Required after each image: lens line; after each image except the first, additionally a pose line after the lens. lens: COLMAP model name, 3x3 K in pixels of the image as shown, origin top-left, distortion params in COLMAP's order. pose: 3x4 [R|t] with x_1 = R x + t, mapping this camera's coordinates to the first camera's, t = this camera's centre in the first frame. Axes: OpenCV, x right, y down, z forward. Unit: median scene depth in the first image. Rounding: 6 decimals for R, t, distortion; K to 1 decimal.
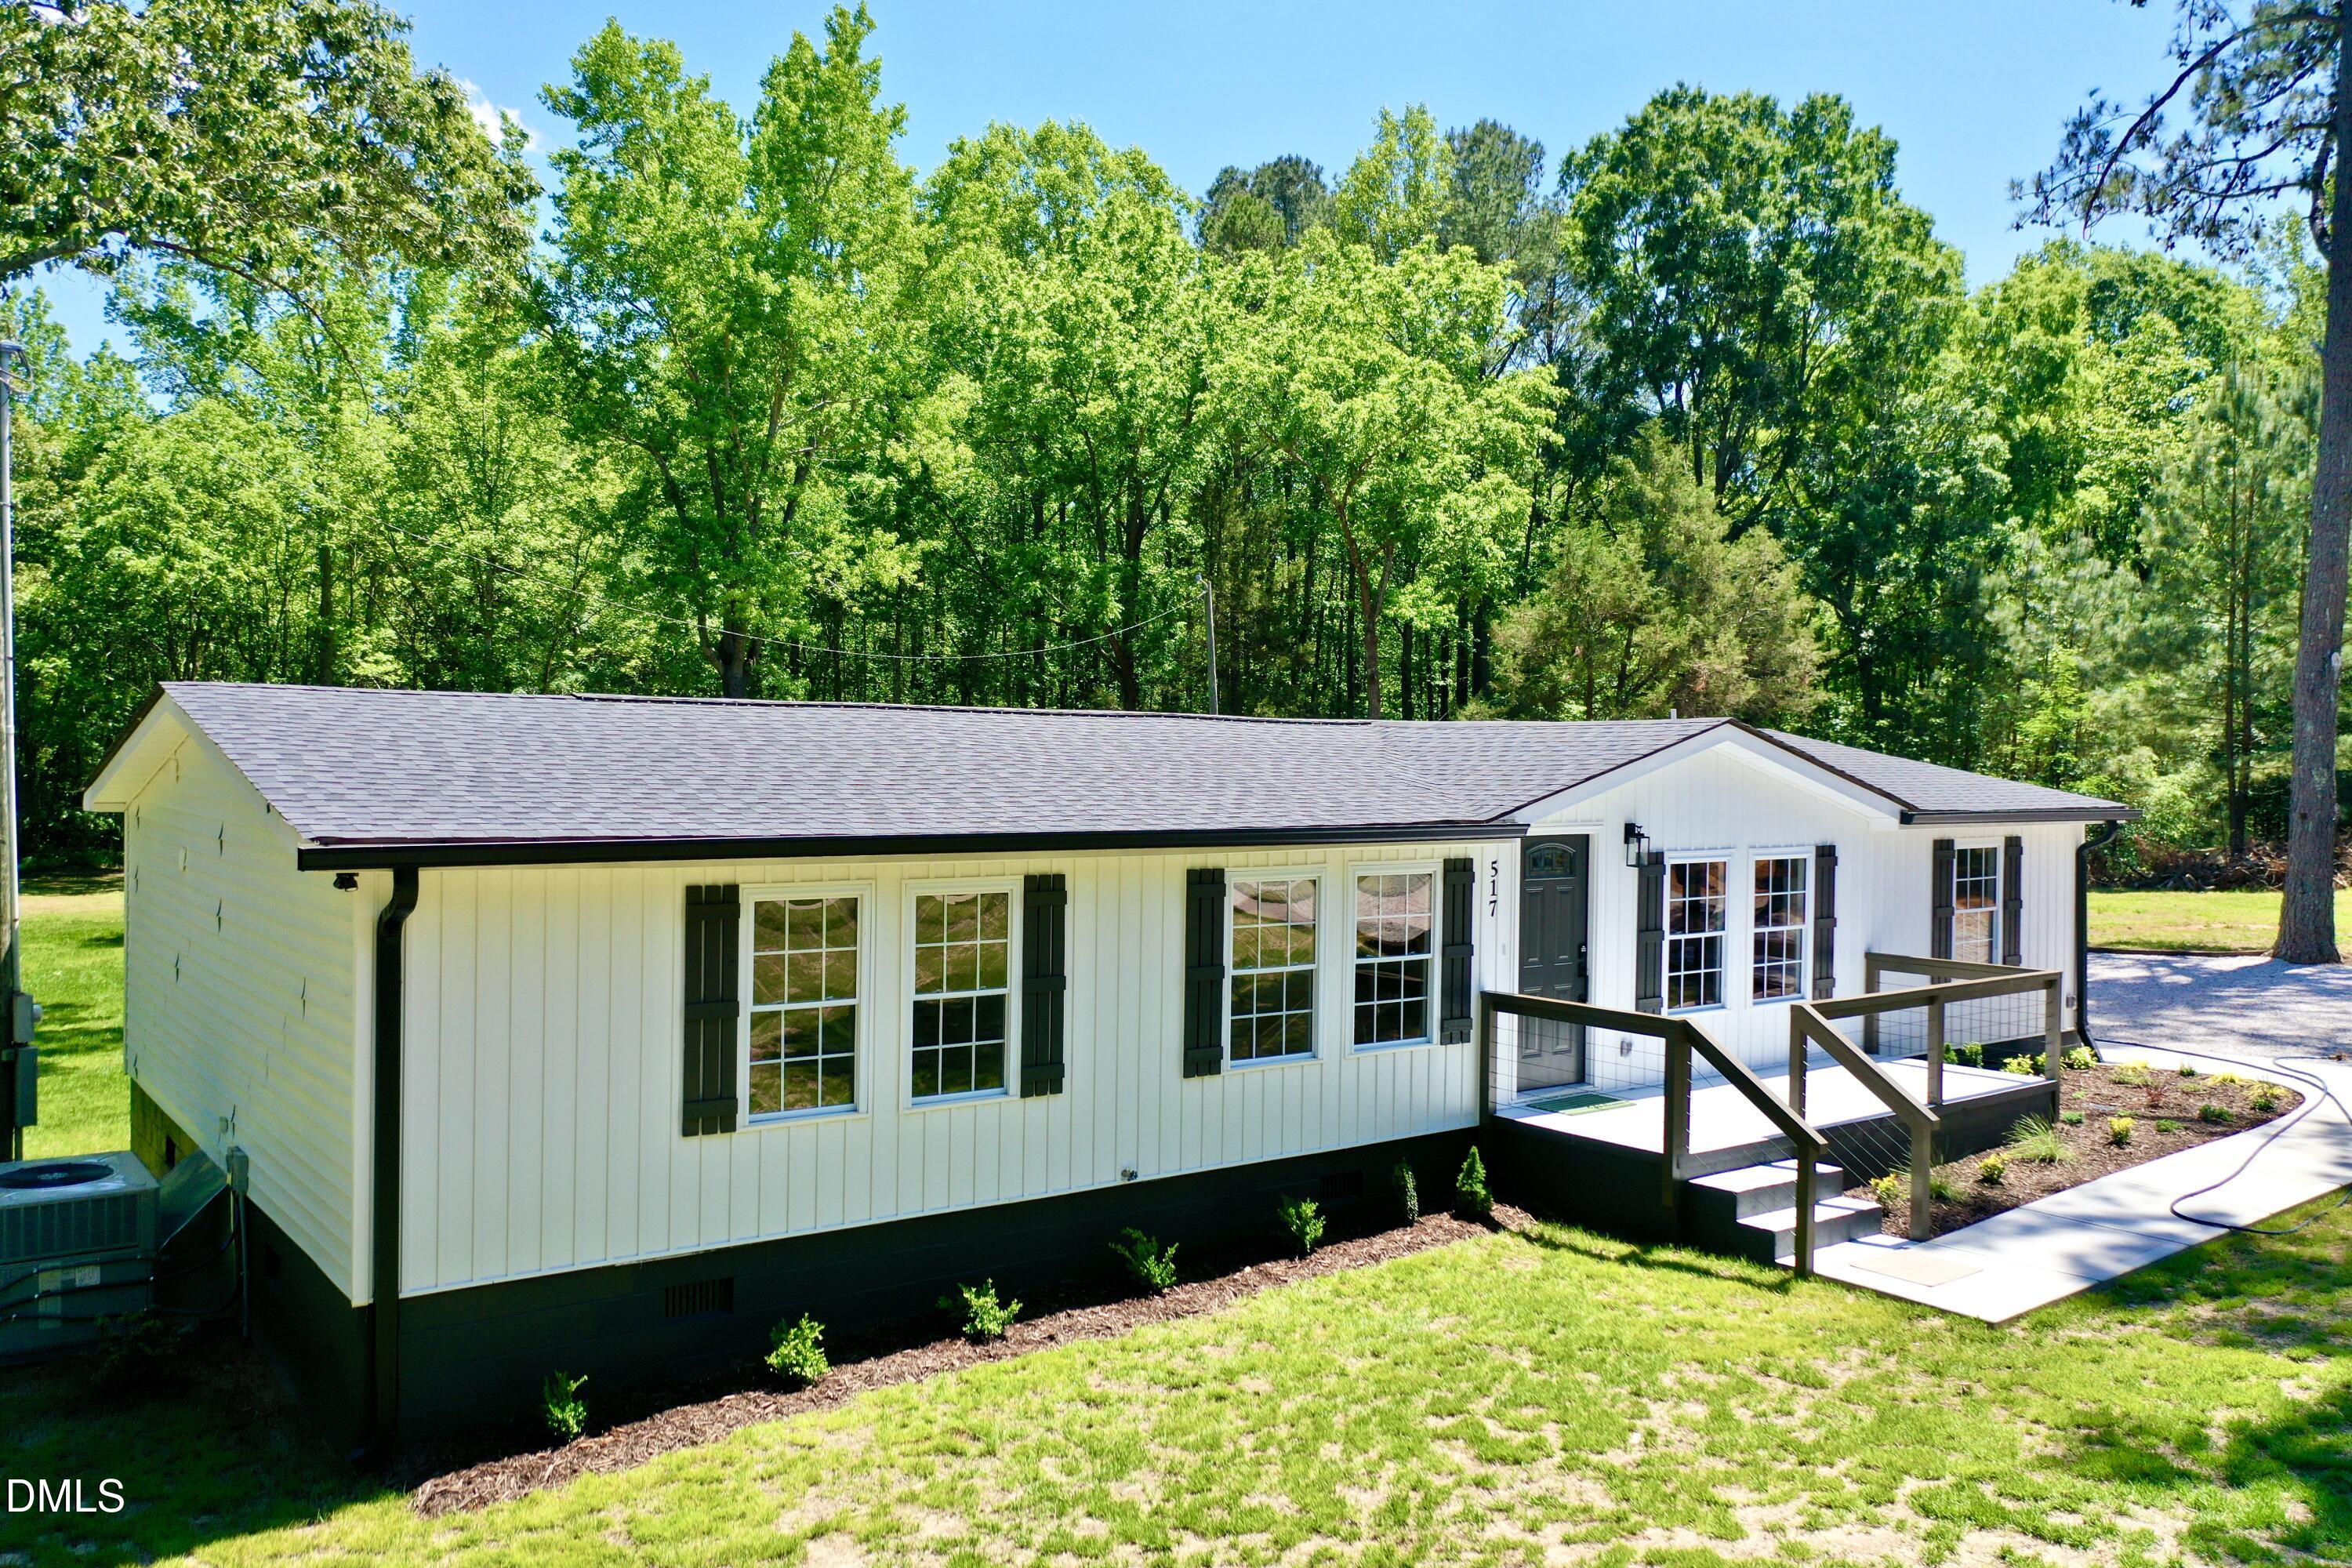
lens RADIAL K [[1771.1, 0, 1189.0], [0, 1771.1, 766.1], [0, 0, 1]] dist [-0.012087, -0.003271]
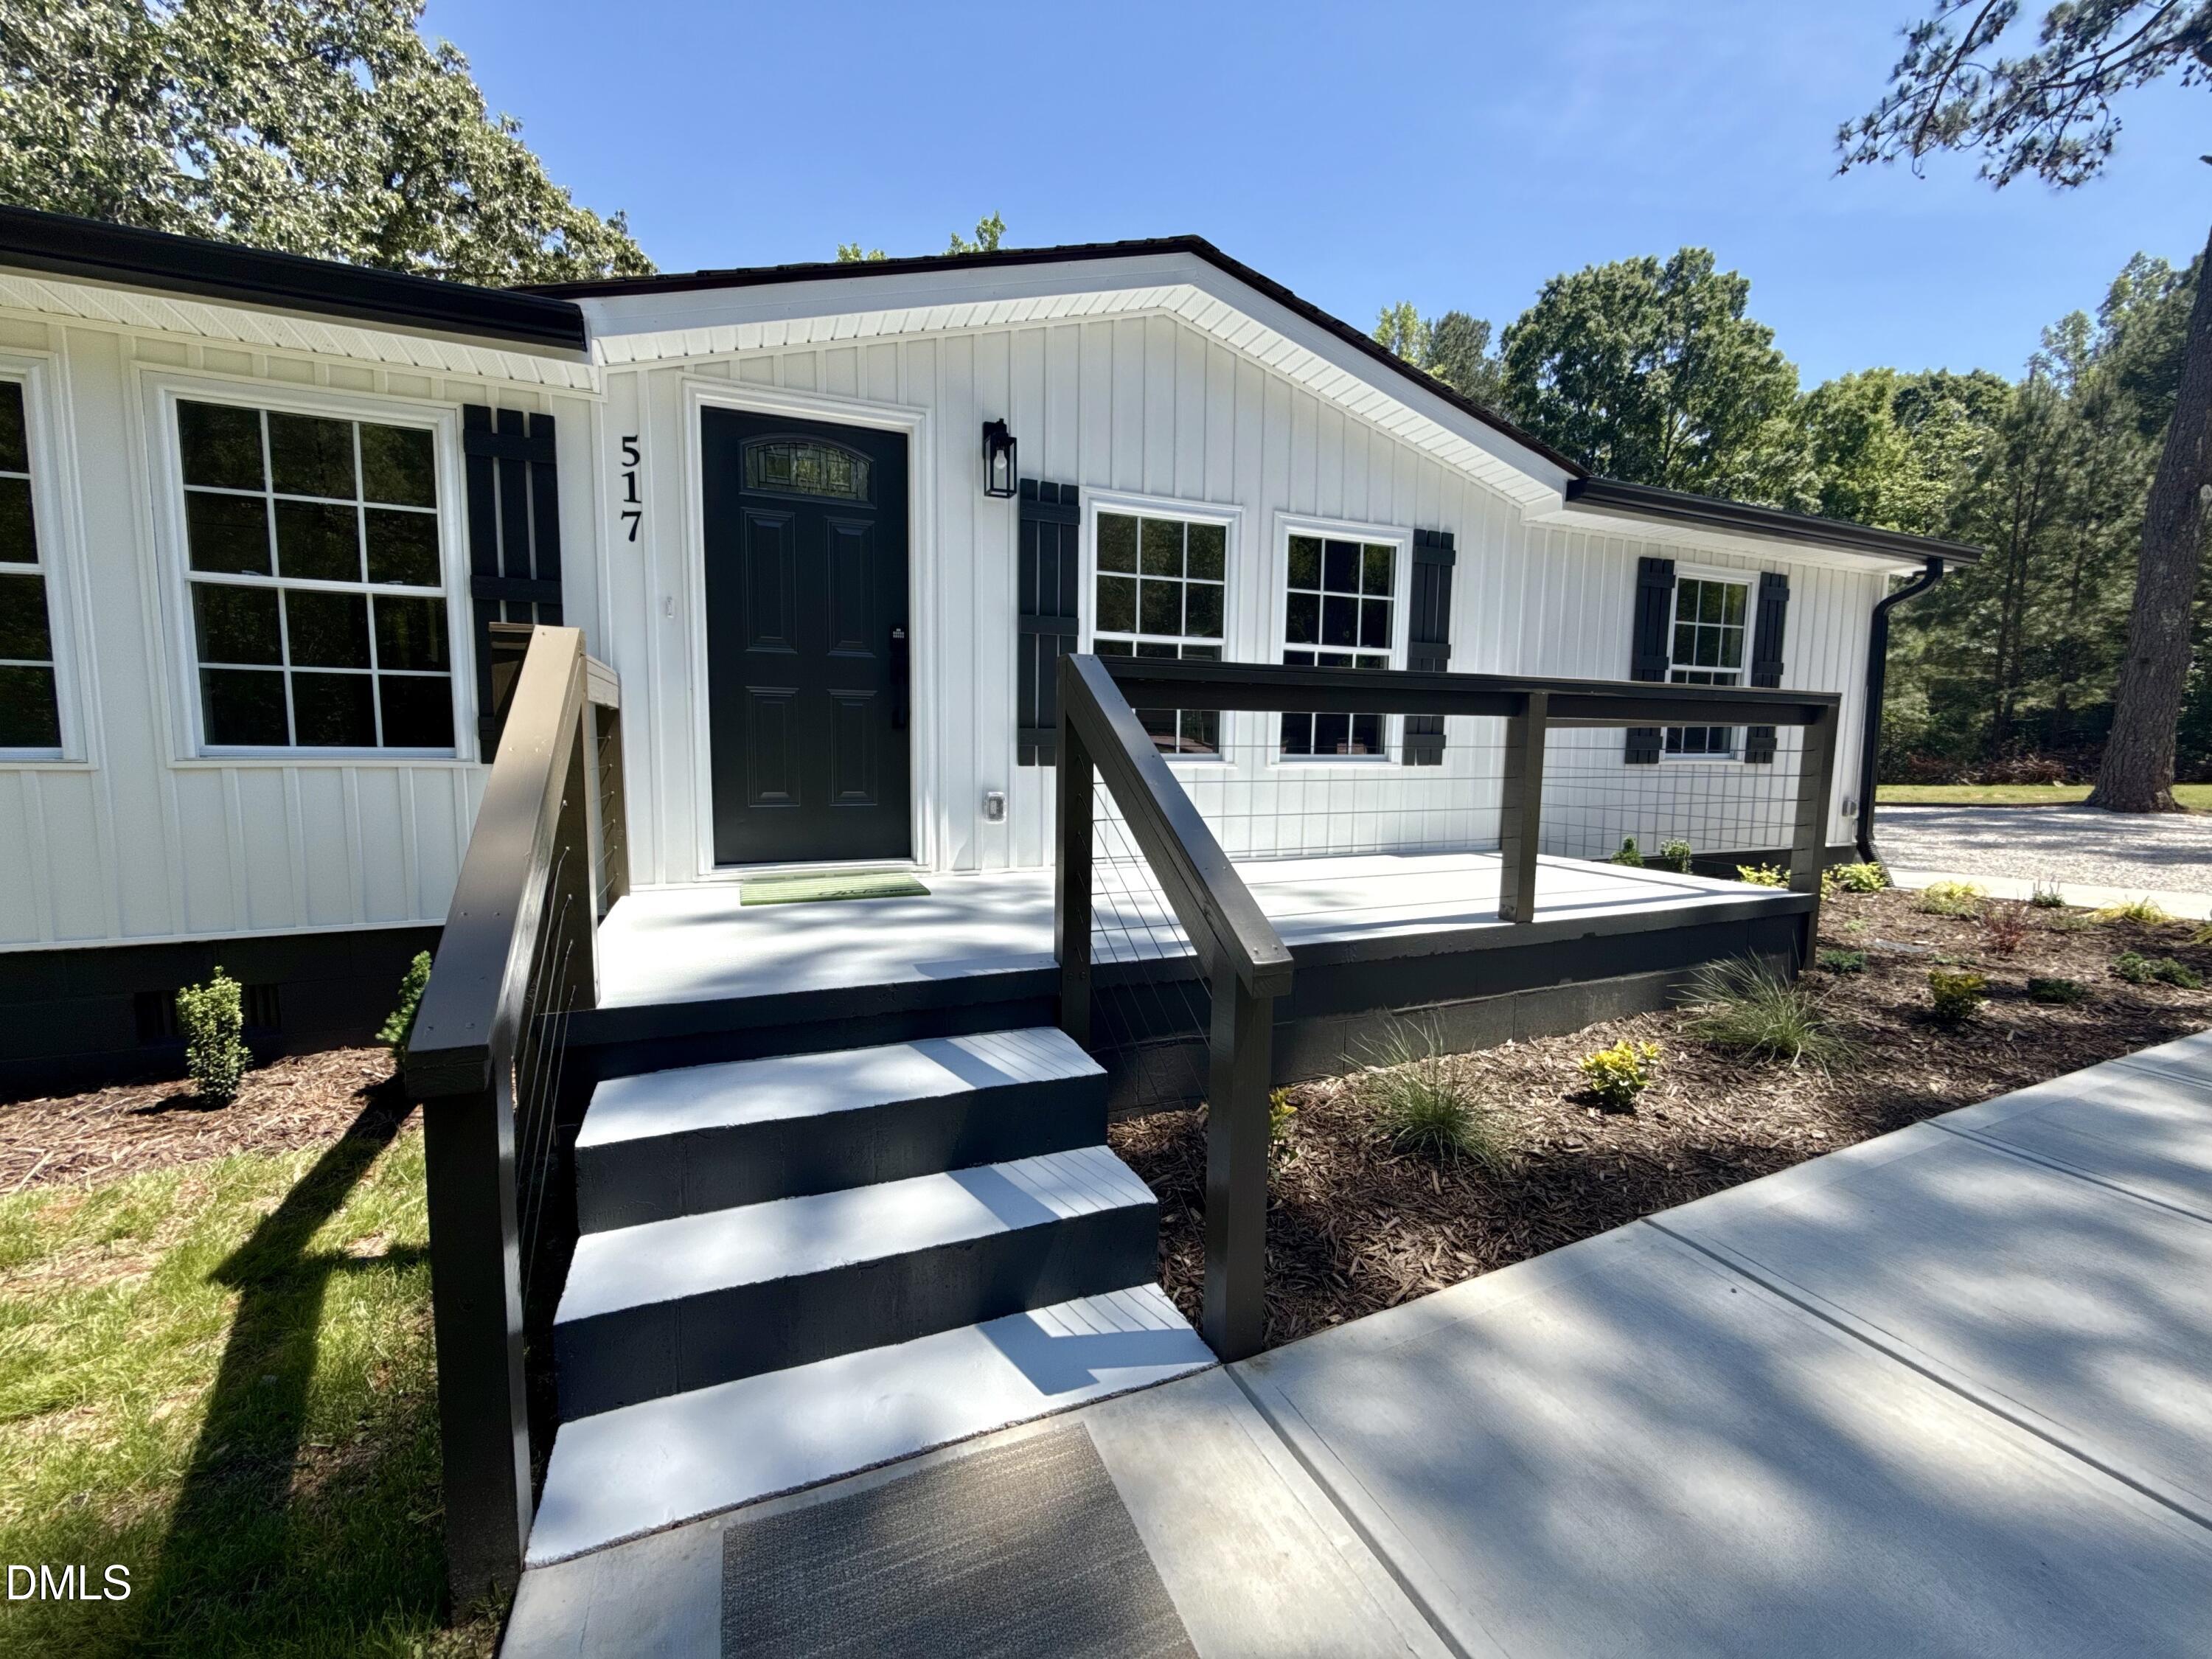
lens RADIAL K [[878.4, 0, 1104.7], [0, 878.4, 824.9], [0, 0, 1]] dist [-0.000464, -0.000009]
pose [[0.971280, 0.022428, -0.236882, 0.160772], [-0.001208, 0.996000, 0.089347, 0.062589], [0.237938, -0.086495, 0.967421, 0.322466]]
